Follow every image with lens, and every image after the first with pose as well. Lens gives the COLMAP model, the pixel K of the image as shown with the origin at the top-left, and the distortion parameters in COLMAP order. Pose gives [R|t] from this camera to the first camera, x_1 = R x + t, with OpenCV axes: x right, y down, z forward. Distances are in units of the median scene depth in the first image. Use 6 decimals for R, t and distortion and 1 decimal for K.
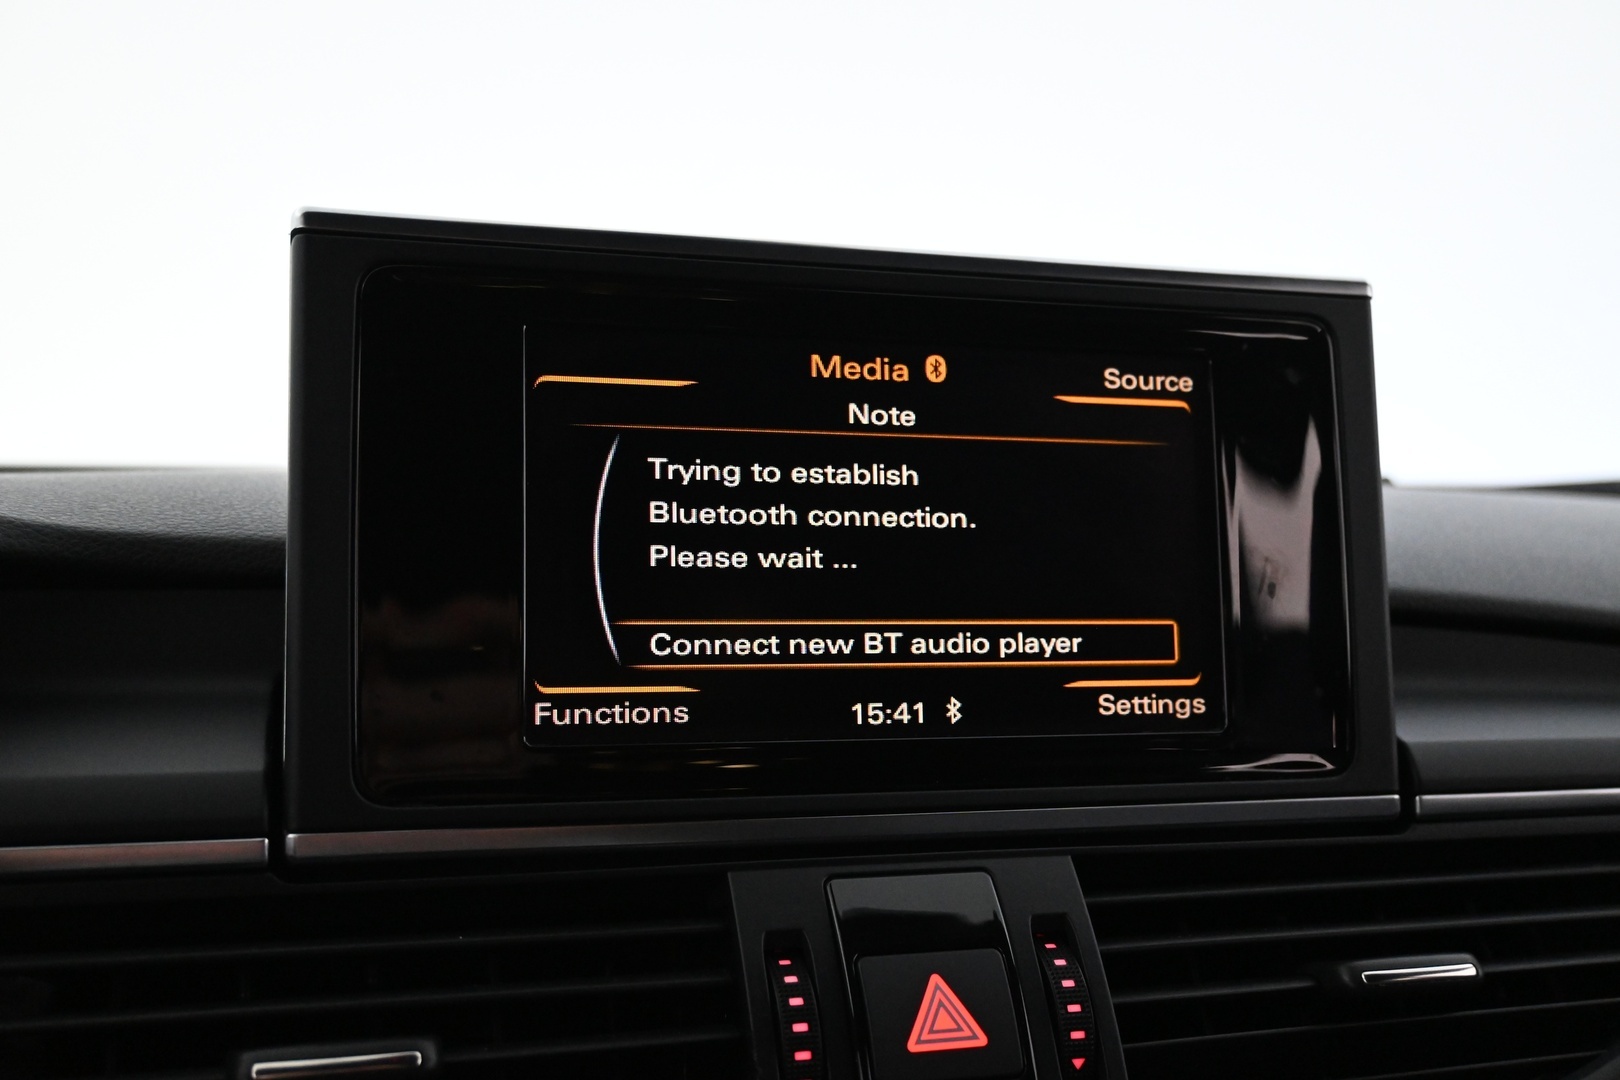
lens RADIAL K [[1692.7, 0, 808.9], [0, 1692.7, 530.8], [0, 0, 1]] dist [-0.008725, 0.000000]
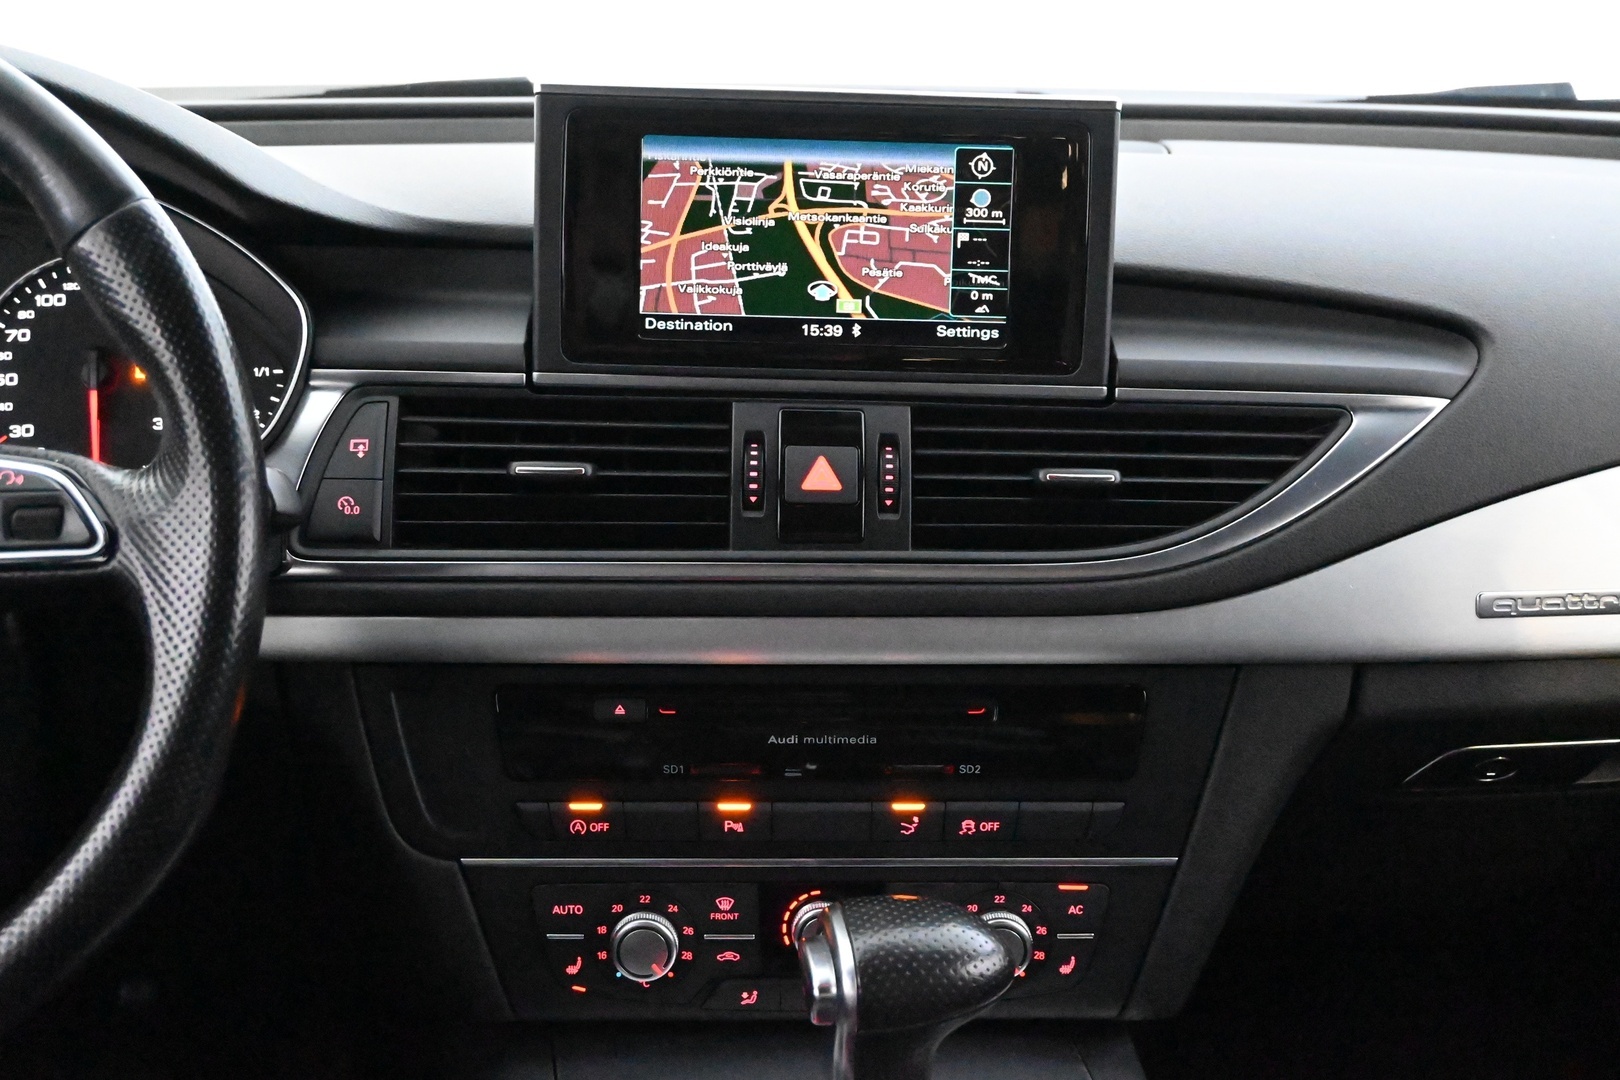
lens RADIAL K [[2426.8, 0, 814.0], [0, 2426.8, 545.4], [0, 0, 1]] dist [0.016221, 0.000000]
pose [[0.964458, 0.084220, -0.250455, 0.800756], [-0.016160, 0.964871, 0.262226, -0.410888], [0.263742, -0.248858, 0.931939, -1.791362]]
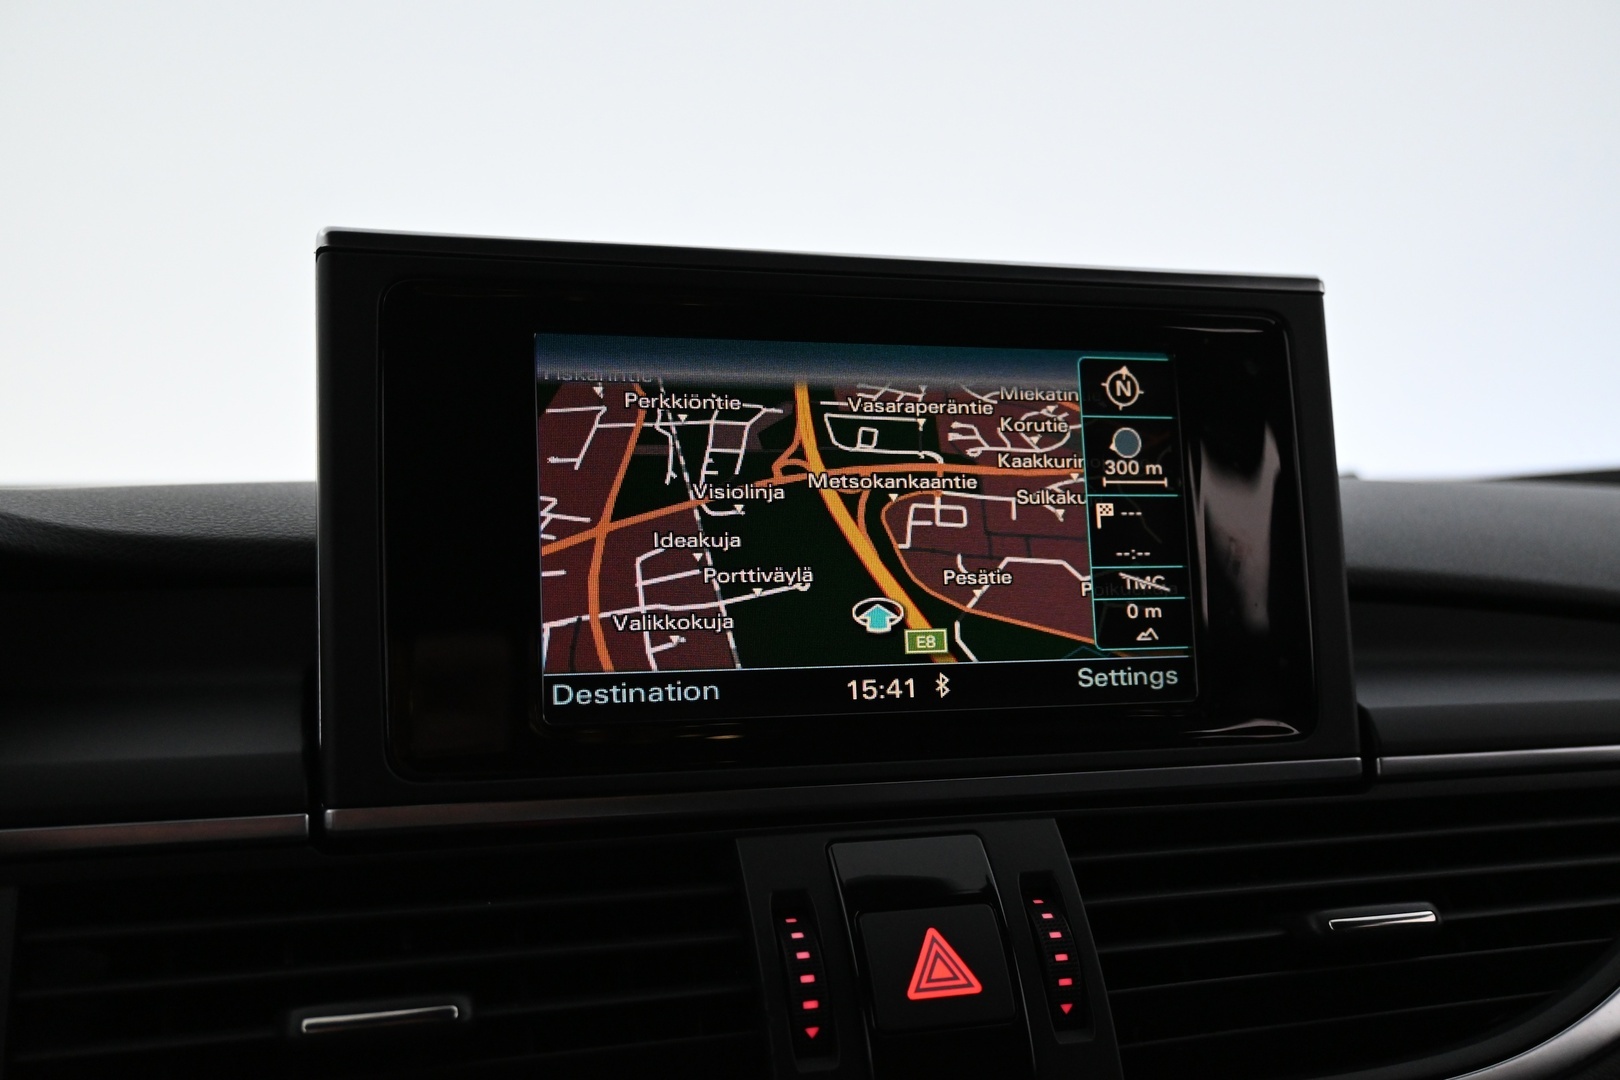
lens RADIAL K [[1692.7, 0, 809.5], [0, 1692.7, 537.9], [0, 0, 1]] dist [-0.008725, 0.000000]
pose [[0.999649, -0.023469, 0.012275, -0.009654], [0.023581, 0.999681, -0.009074, 0.021487], [-0.012058, 0.009360, 0.999883, -0.071035]]
